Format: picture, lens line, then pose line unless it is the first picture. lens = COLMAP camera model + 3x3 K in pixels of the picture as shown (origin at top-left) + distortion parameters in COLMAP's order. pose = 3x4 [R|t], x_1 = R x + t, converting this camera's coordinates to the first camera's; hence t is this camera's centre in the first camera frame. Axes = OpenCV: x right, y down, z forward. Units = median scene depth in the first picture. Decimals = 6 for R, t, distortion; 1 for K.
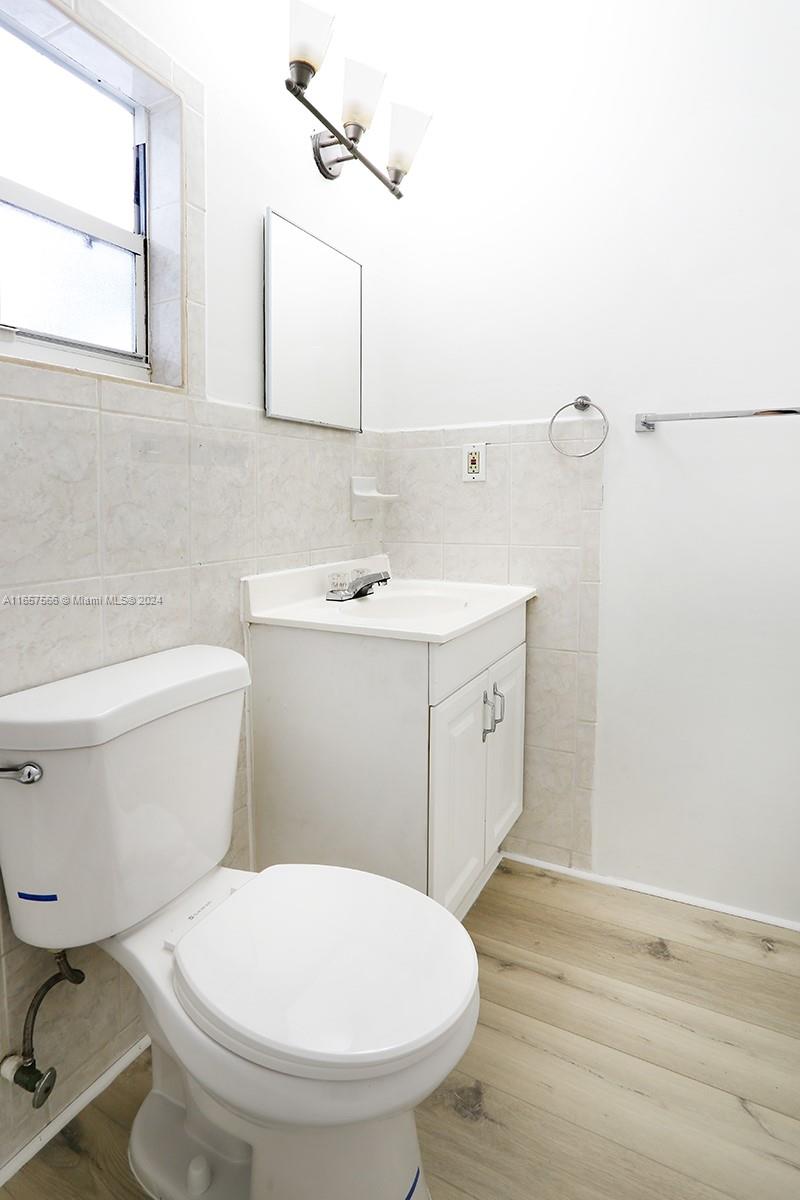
lens RADIAL K [[608.4, 0, 399.1], [0, 608.4, 604.1], [0, 0, 1]] dist [-0.064938, 0.018145]
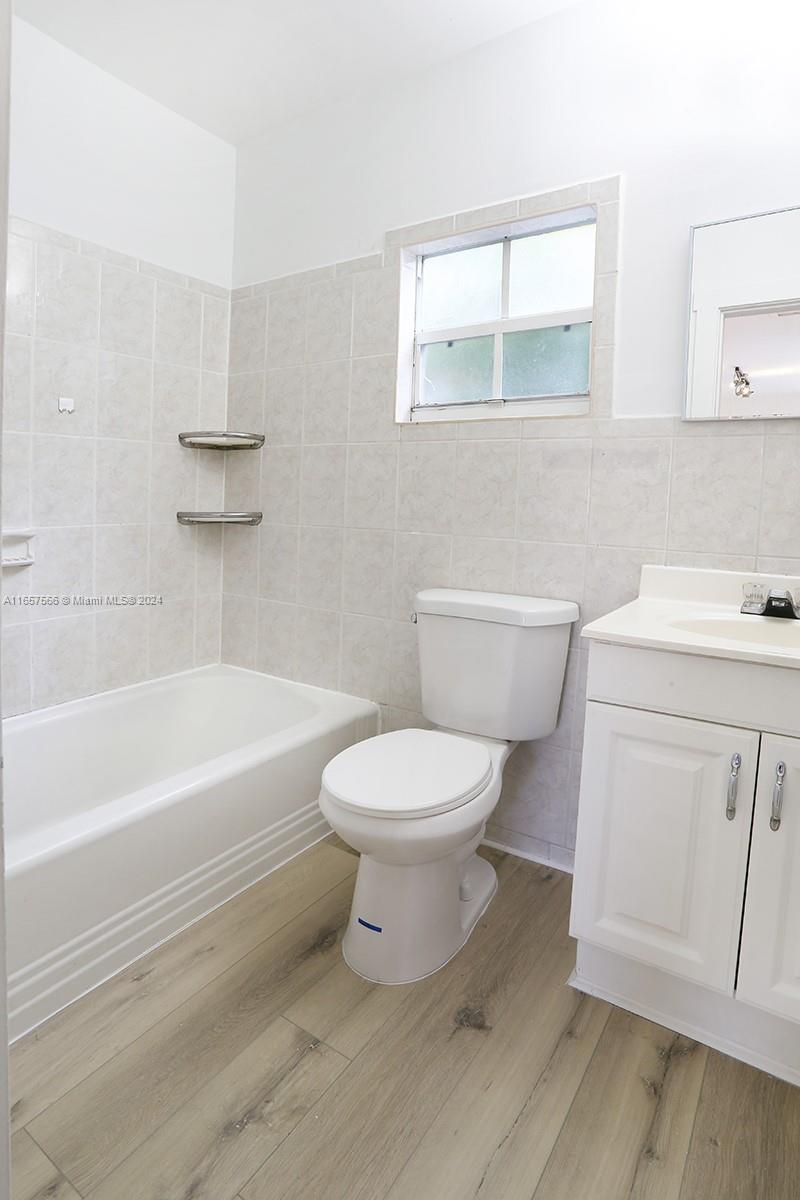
lens RADIAL K [[608.4, 0, 400.7], [0, 608.4, 597.5], [0, 0, 1]] dist [-0.064938, 0.018145]
pose [[-0.090143, 0.179233, -0.979668, 1.057375], [-0.183194, 0.963904, 0.193206, -0.139174], [0.978935, 0.196885, -0.054055, 0.719347]]
